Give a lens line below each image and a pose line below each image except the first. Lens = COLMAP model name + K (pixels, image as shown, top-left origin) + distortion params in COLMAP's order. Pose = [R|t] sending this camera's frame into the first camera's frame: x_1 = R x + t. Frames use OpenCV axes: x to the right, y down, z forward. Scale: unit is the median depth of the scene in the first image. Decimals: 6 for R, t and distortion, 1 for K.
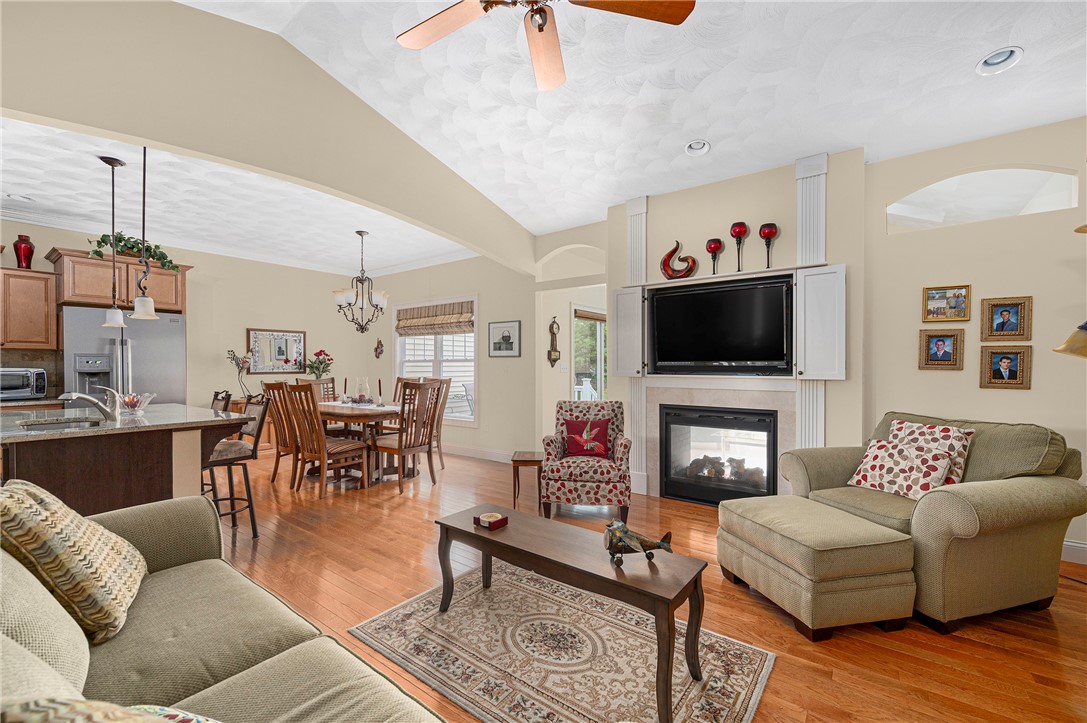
lens RADIAL K [[445.9, 0, 553.2], [0, 445.9, 366.6], [0, 0, 1]] dist [-0.004169, 0.000965]
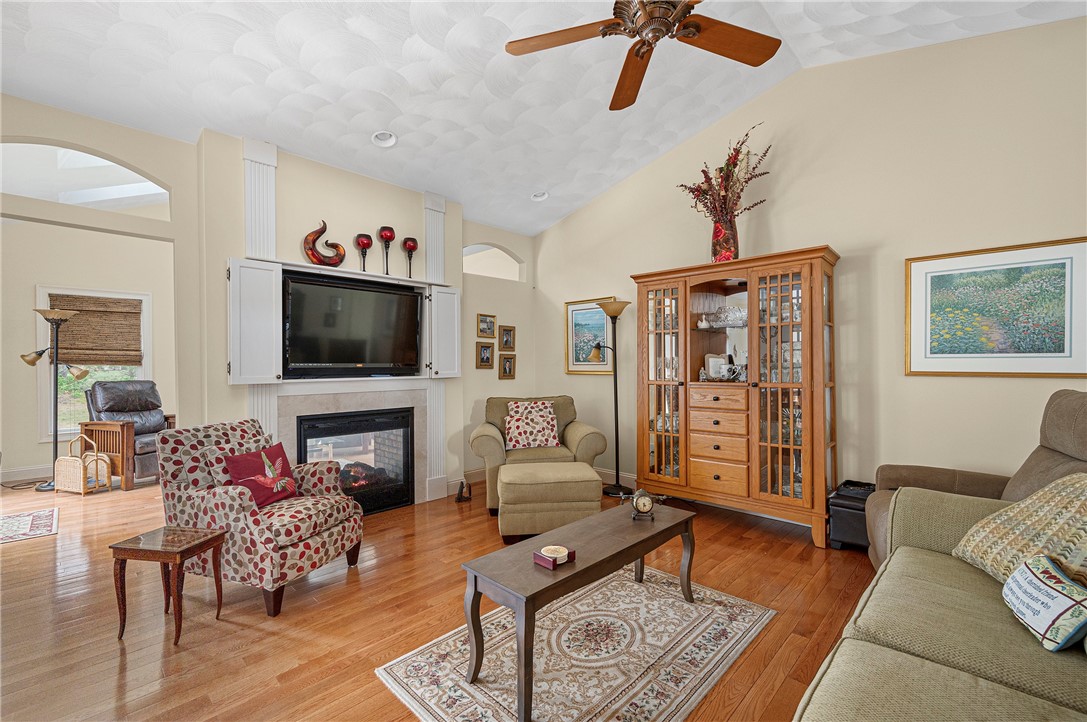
lens RADIAL K [[445.9, 0, 535.5], [0, 445.9, 362.6], [0, 0, 1]] dist [-0.004169, 0.000965]
pose [[0.161140, 0.002712, 0.986928, -0.583664], [0.010996, 0.999929, -0.004543, -0.004113], [-0.986870, 0.011585, 0.161099, 0.547982]]
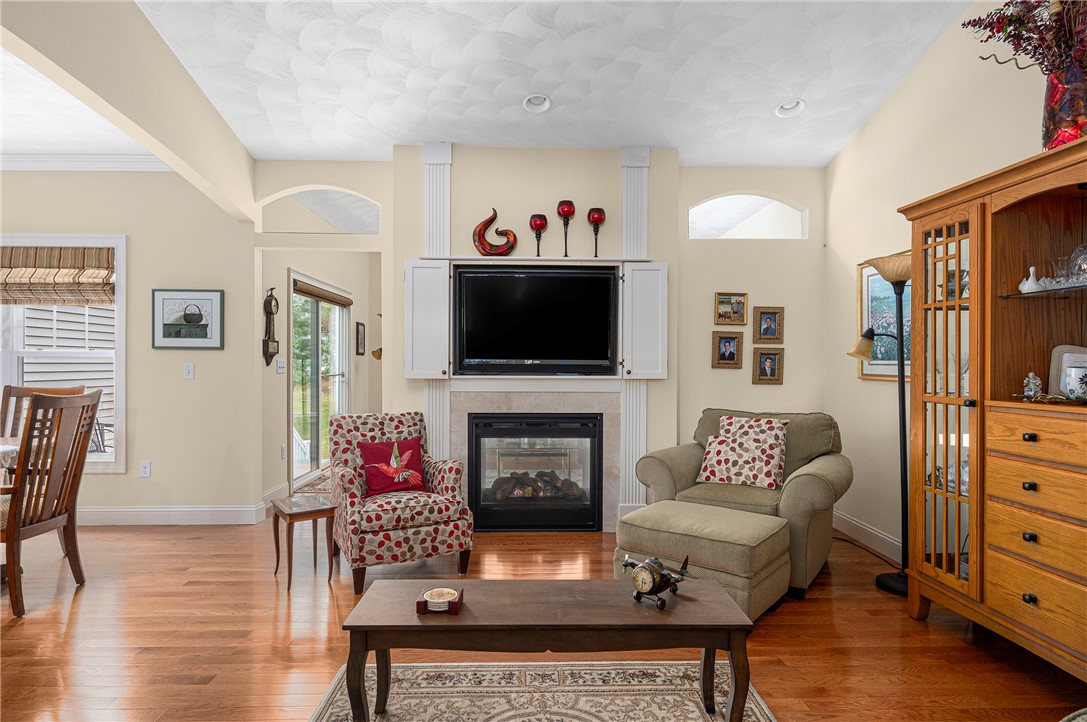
lens RADIAL K [[576.4, 0, 554.9], [0, 576.4, 361.2], [0, 0, 1]] dist [0.000750, -0.000339]
pose [[0.784043, 0.004586, 0.620690, -0.328429], [-0.001627, 0.999984, -0.005333, -0.002030], [-0.620705, 0.003172, 0.784038, 0.138742]]
